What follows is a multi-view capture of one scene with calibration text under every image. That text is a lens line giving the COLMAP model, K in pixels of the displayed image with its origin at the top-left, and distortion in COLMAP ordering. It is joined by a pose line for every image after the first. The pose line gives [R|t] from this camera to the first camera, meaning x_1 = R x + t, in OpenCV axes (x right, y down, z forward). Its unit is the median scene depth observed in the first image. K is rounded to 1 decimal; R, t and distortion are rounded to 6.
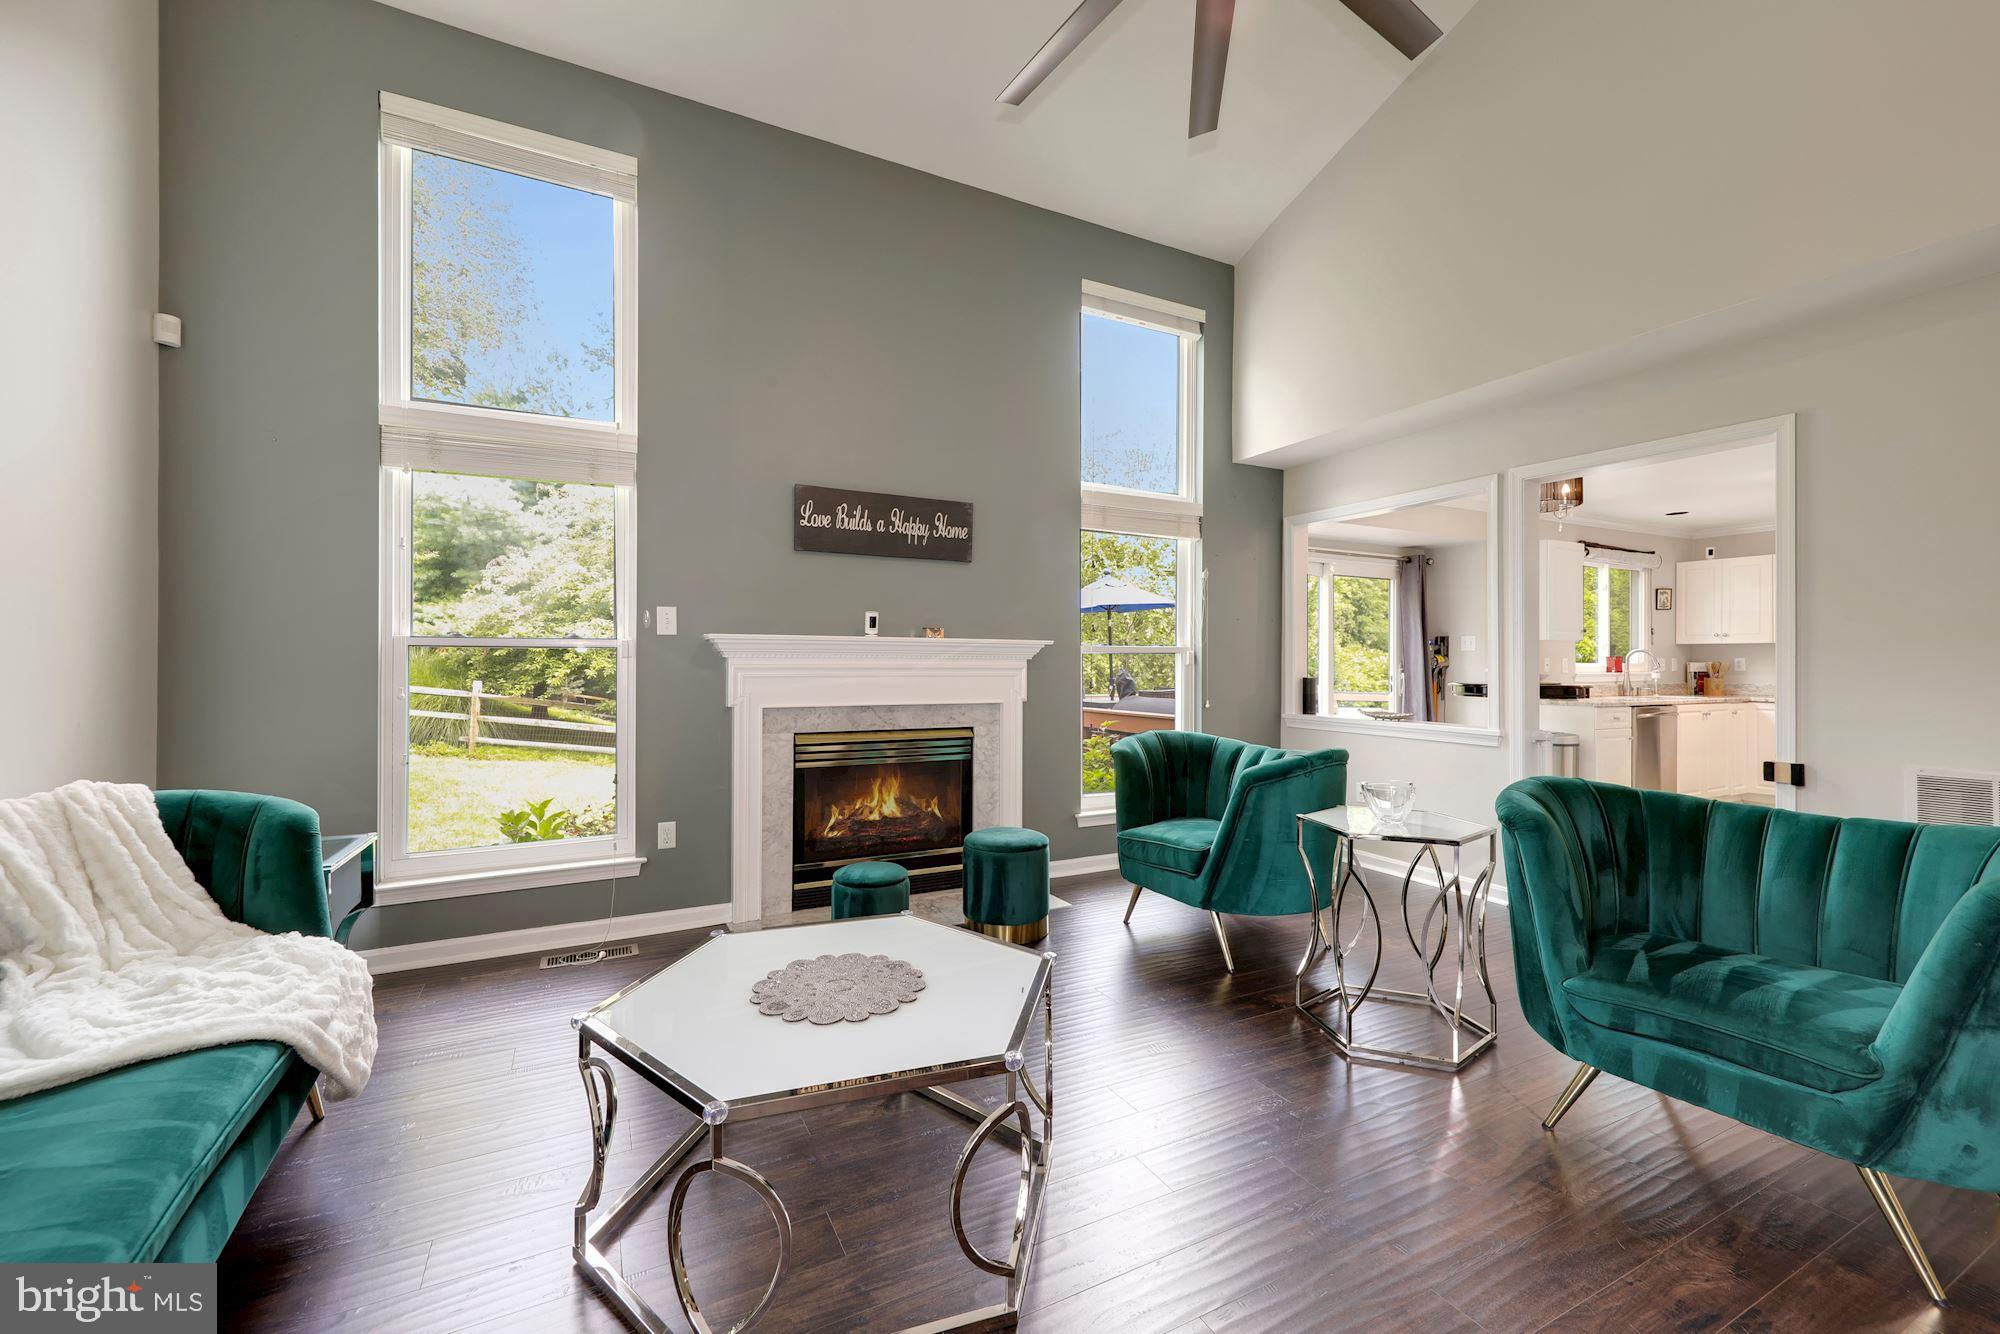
lens RADIAL K [[799.6, 0, 997.5], [0, 799.6, 664.9], [0, 0, 1]] dist [0.009645, -0.000005]
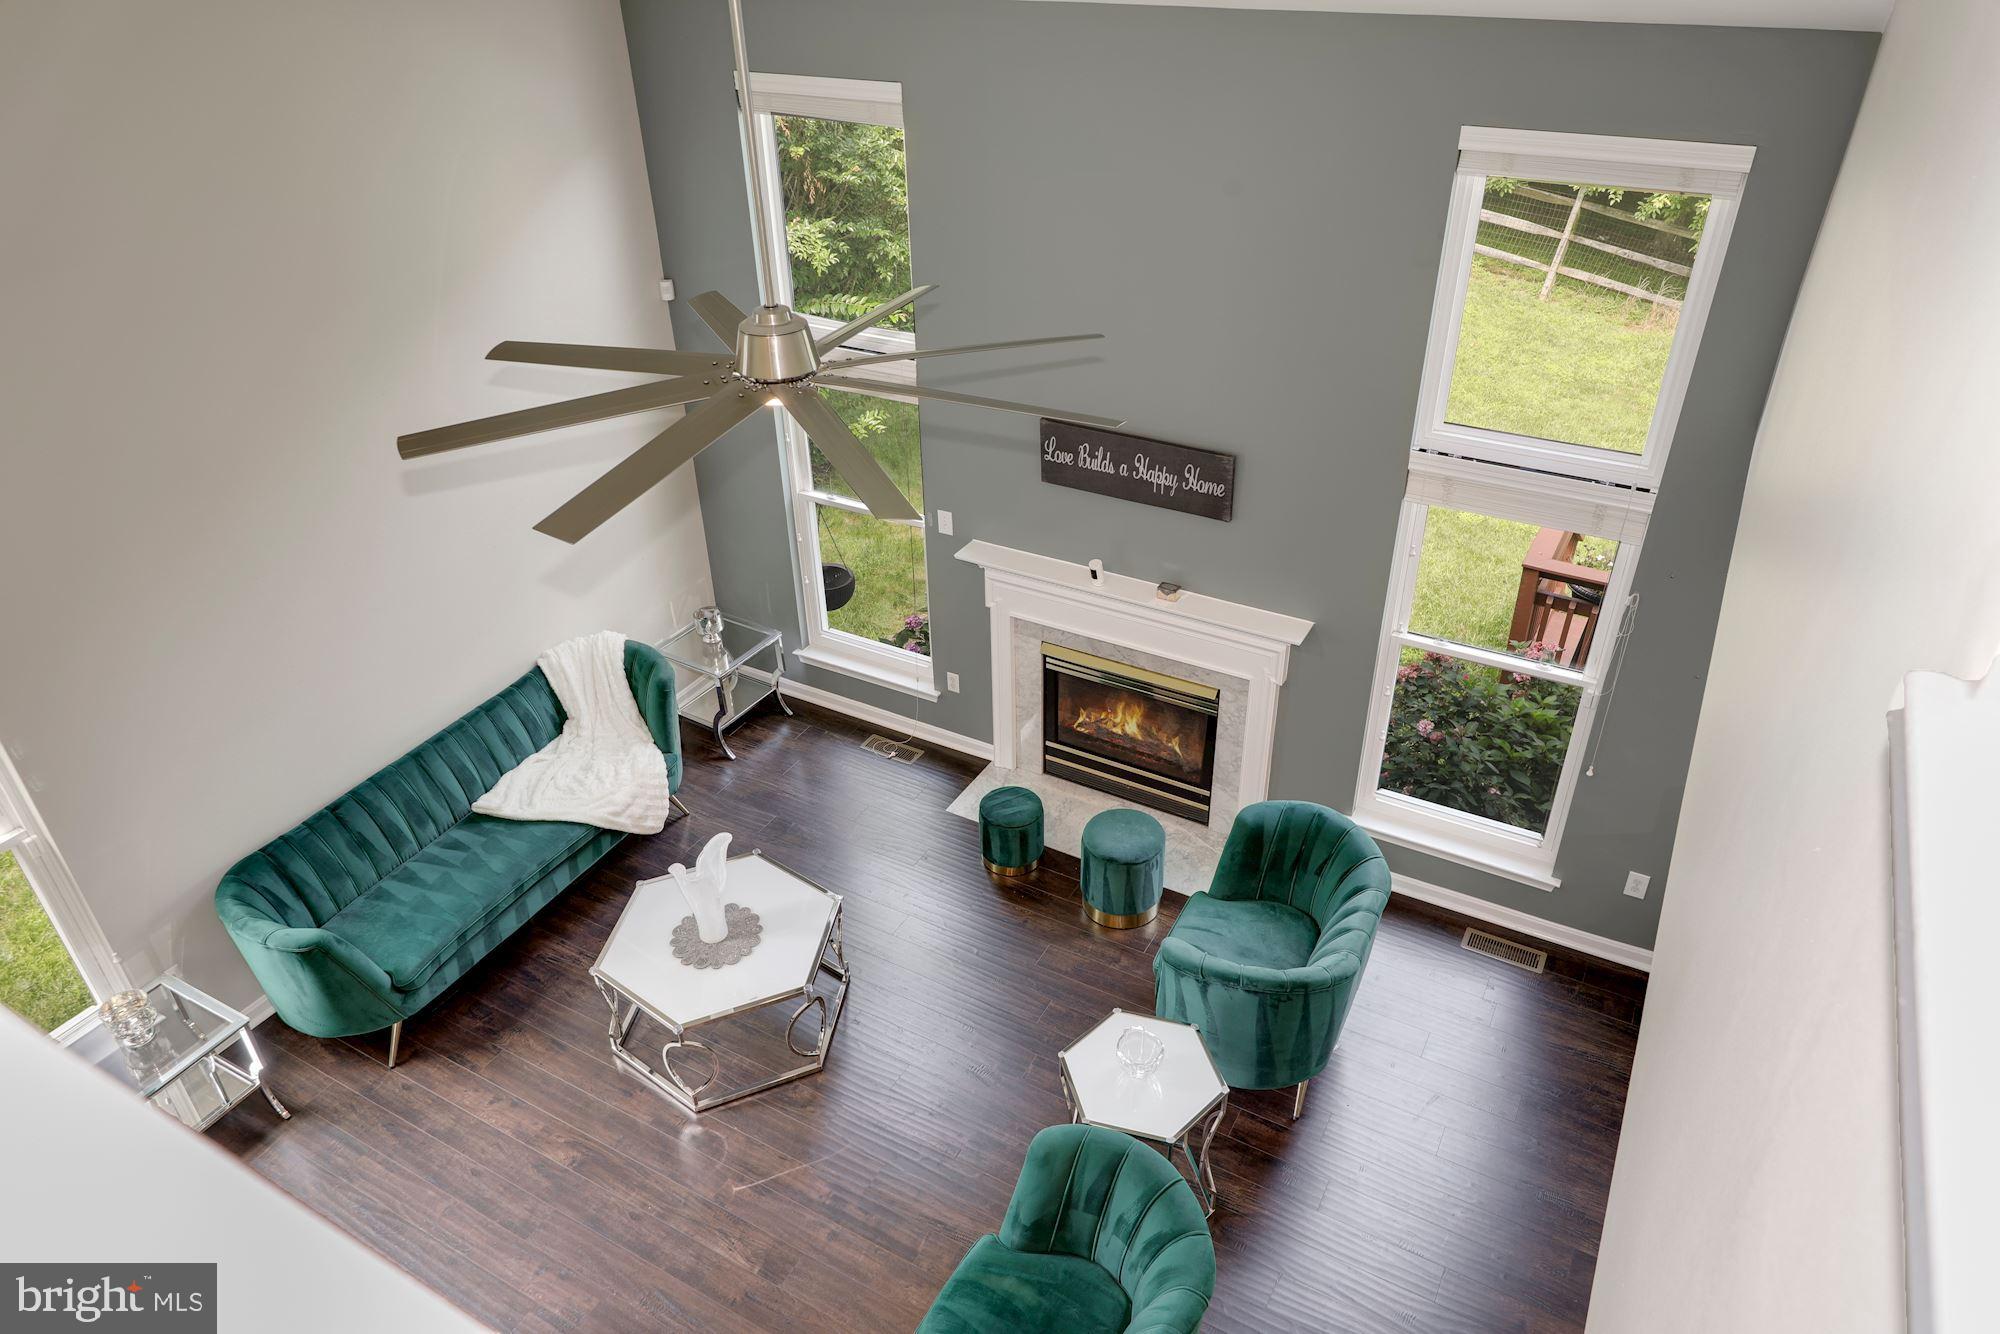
lens RADIAL K [[1276.6, 0, 1000.0], [0, 1276.6, 667.0], [0, 0, 1]] dist [-0.000599, -0.000100]
pose [[0.551331, 0.435927, -0.711338, 0.888634], [0.017574, 0.846373, 0.532301, -0.749165], [0.834101, -0.305975, 0.458971, 0.161930]]
